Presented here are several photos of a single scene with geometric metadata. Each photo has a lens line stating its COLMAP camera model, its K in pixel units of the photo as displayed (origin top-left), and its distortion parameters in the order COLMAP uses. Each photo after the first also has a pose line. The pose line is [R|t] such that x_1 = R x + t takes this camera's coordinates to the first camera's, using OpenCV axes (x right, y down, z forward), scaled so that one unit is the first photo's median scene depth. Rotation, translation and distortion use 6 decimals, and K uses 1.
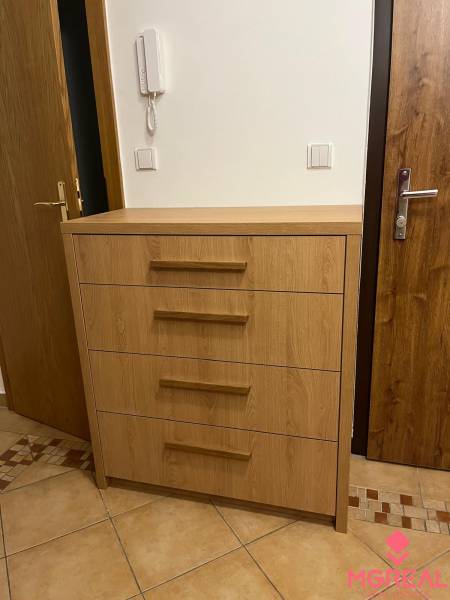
lens RADIAL K [[458.1, 0, 224.4], [0, 458.1, 300.5], [0, 0, 1]] dist [0.016439, 0.000589]
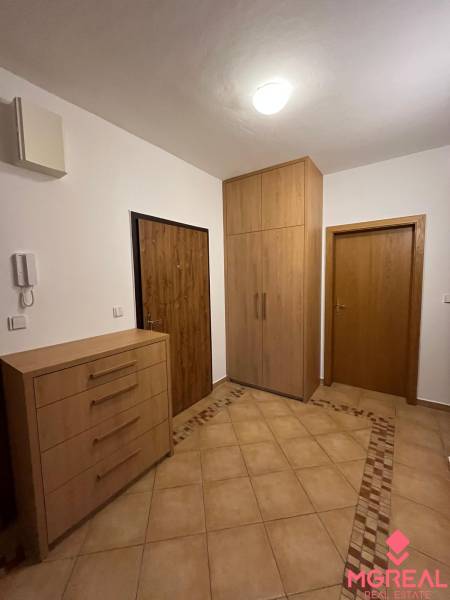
lens RADIAL K [[240.0, 0, 223.6], [0, 240.0, 297.8], [0, 0, 1]] dist [-0.000834, -0.000034]
pose [[0.332107, -0.045396, 0.942149, -0.845569], [0.281230, 0.958178, -0.052965, -0.173542], [-0.900341, 0.282551, 0.330984, 0.074924]]
